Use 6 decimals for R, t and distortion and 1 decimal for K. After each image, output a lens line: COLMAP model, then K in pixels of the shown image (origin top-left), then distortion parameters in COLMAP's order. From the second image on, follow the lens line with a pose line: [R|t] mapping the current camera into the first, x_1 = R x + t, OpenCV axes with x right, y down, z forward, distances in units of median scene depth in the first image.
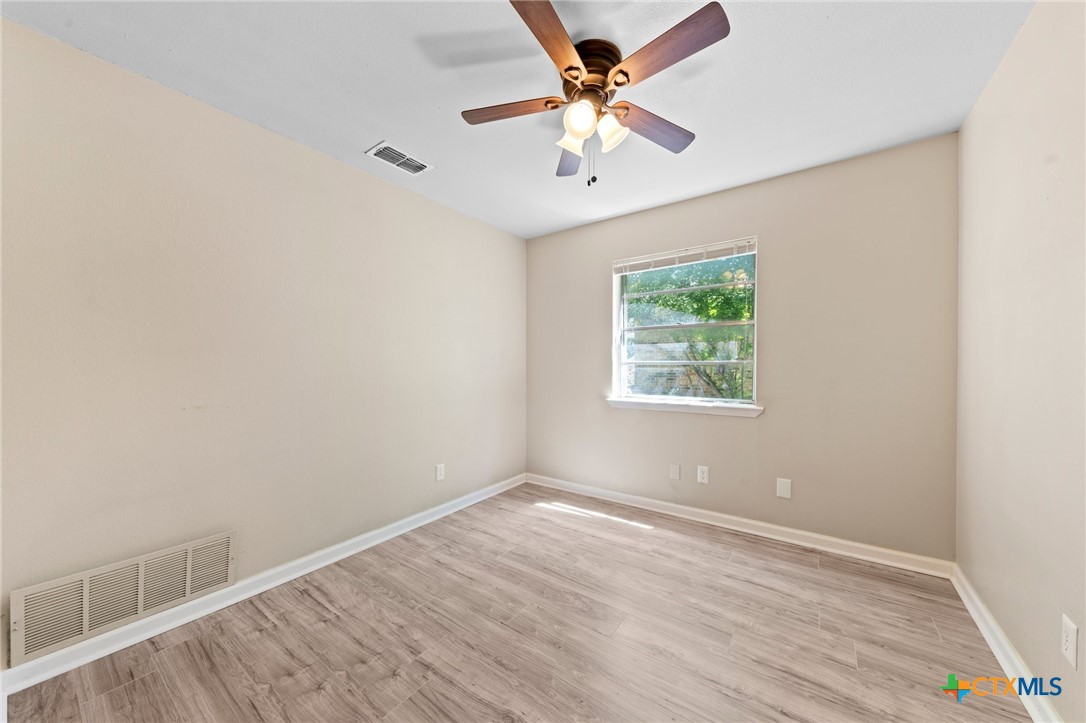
lens RADIAL K [[375.3, 0, 547.0], [0, 375.3, 360.4], [0, 0, 1]] dist [0.000540, -0.000115]
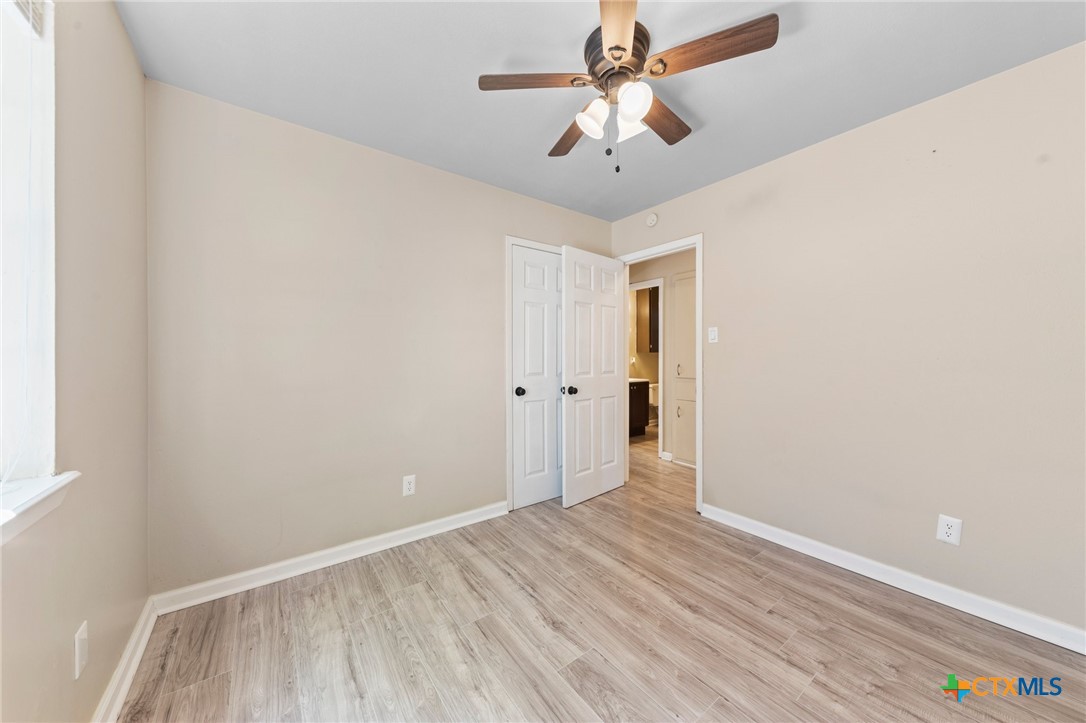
lens RADIAL K [[375.3, 0, 547.0], [0, 375.3, 360.4], [0, 0, 1]] dist [0.000540, -0.000115]
pose [[-0.952676, 0.000093, 0.303988, -0.006836], [0.001407, 0.999991, 0.004105, 0.014780], [-0.303984, 0.004338, -0.952667, 1.894373]]
